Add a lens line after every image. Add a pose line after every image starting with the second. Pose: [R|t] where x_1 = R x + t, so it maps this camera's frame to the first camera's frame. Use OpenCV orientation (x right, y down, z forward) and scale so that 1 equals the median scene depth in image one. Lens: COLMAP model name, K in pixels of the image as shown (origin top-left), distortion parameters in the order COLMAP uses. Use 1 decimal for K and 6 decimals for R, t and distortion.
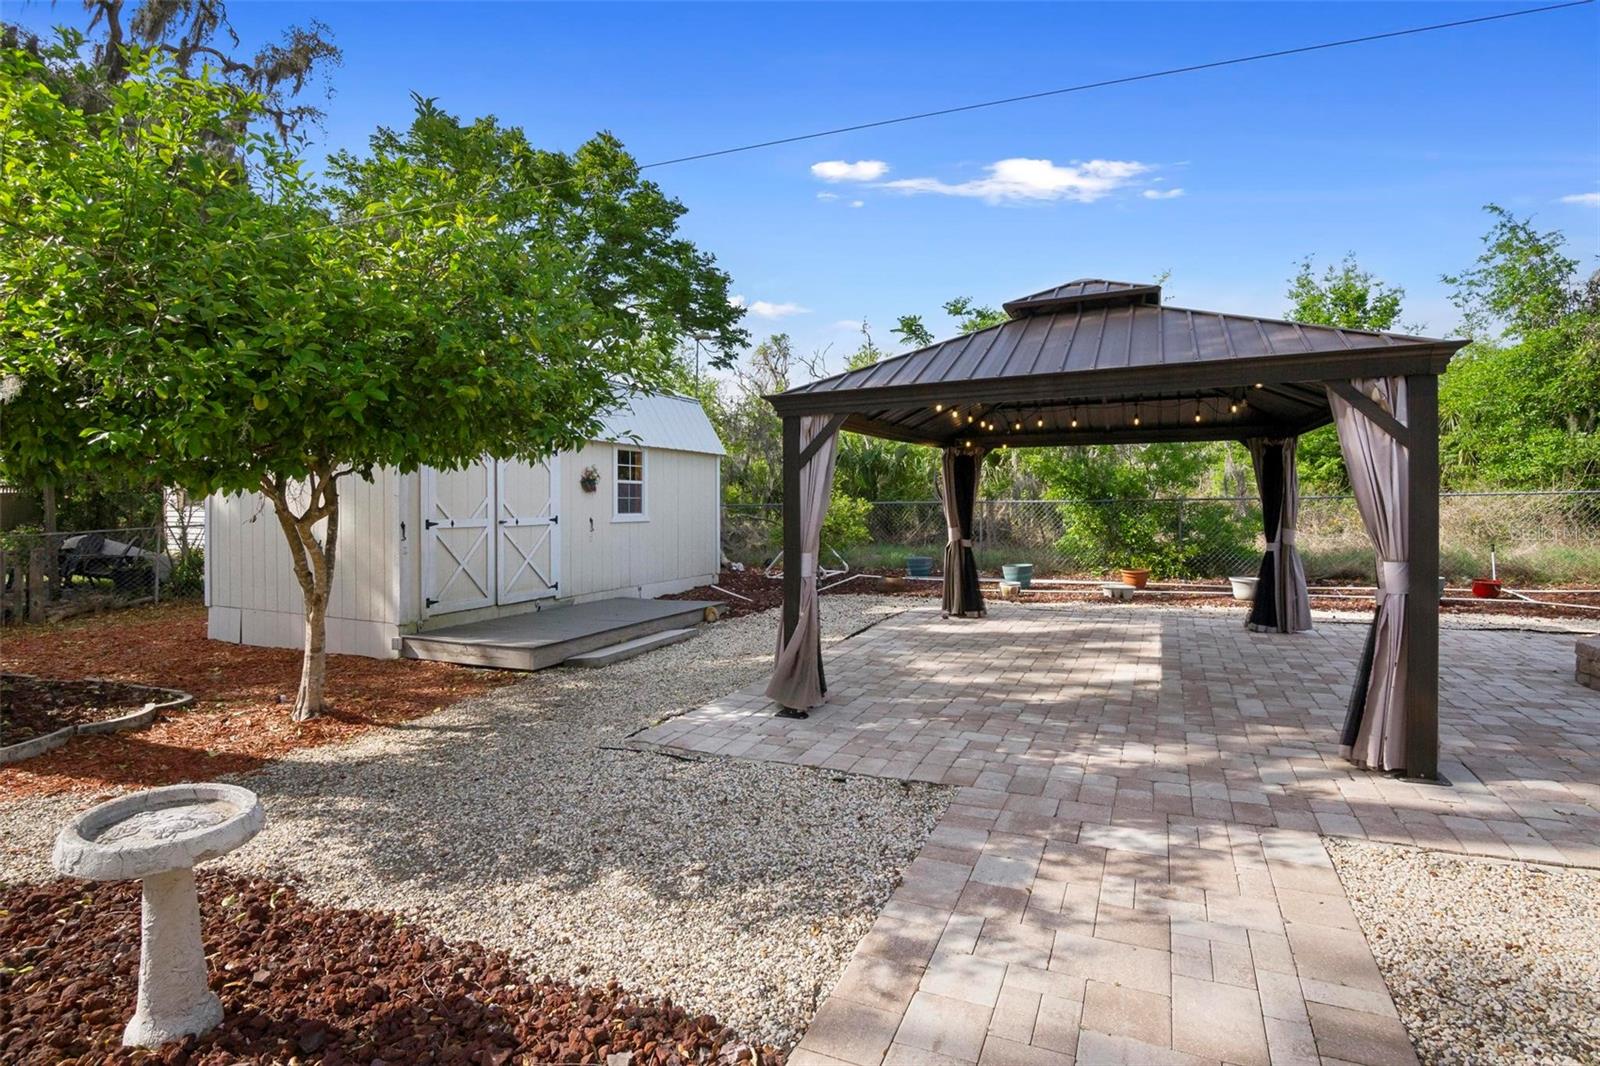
lens RADIAL K [[775.3, 0, 788.5], [0, 775.3, 518.5], [0, 0, 1]] dist [-0.017506, -0.001674]
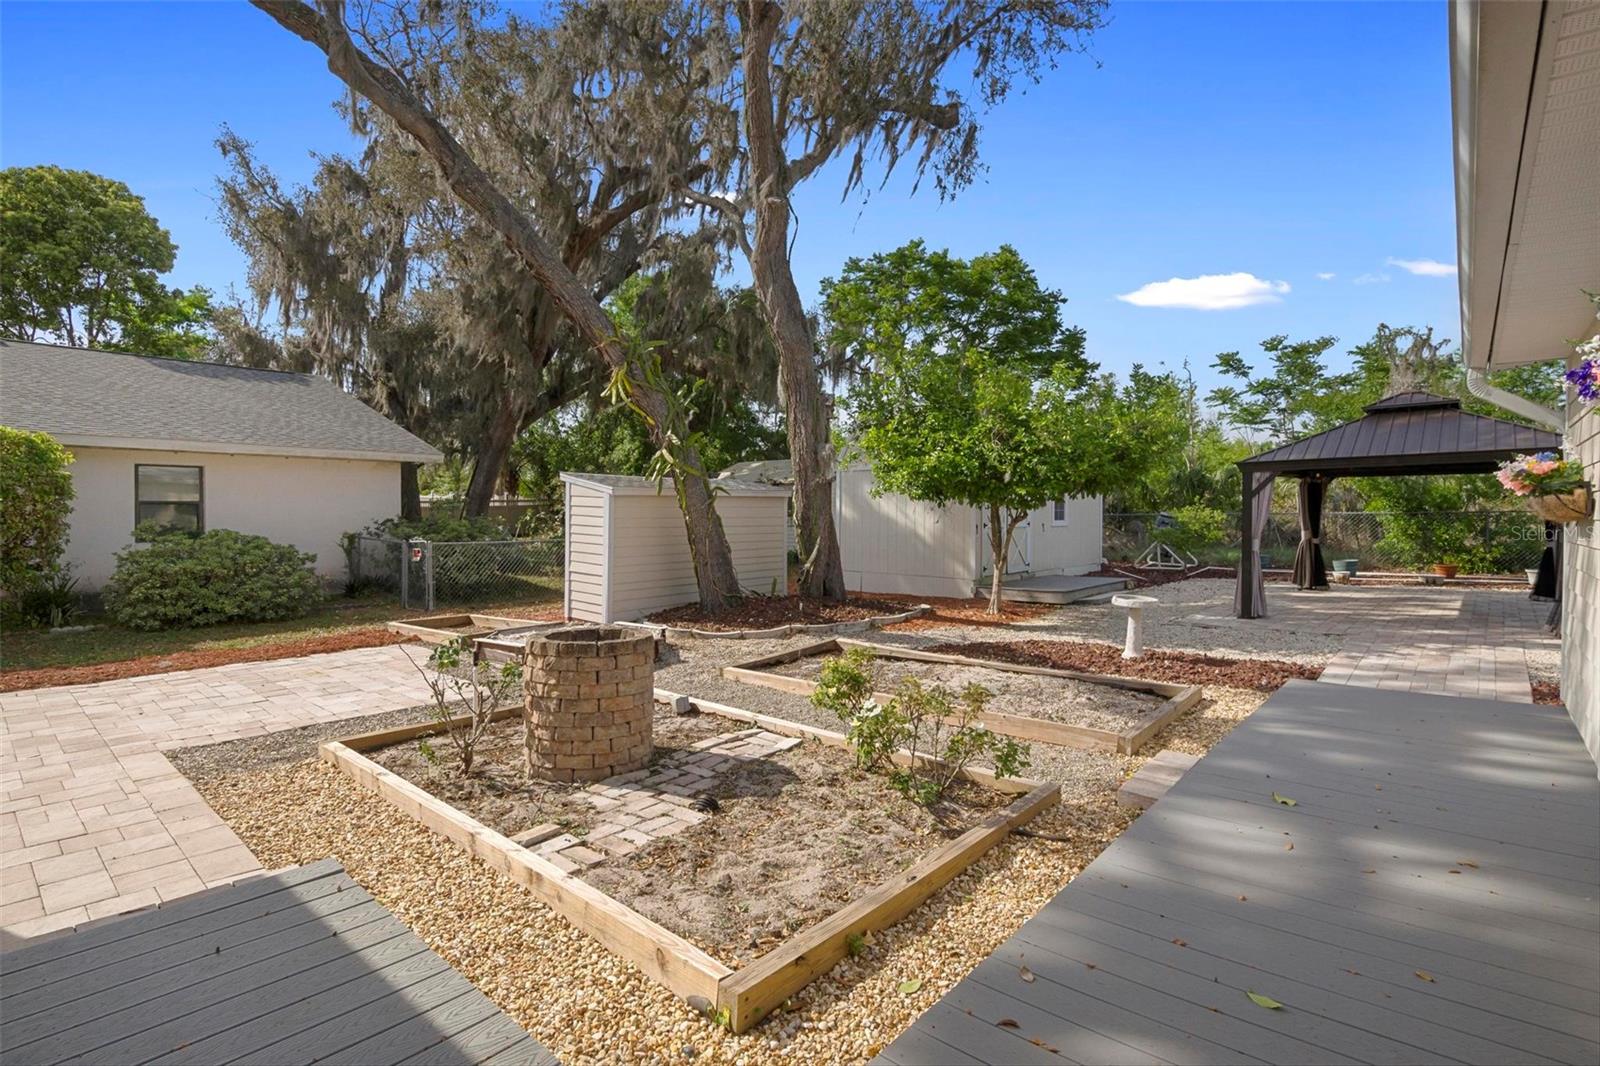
lens RADIAL K [[775.3, 0, 815.5], [0, 775.3, 533.2], [0, 0, 1]] dist [-0.017506, -0.001674]
pose [[0.962322, 0.009315, -0.271753, -0.245037], [-0.007398, 0.999940, 0.008077, 0.009634], [0.271812, -0.005762, 0.962333, -0.577123]]
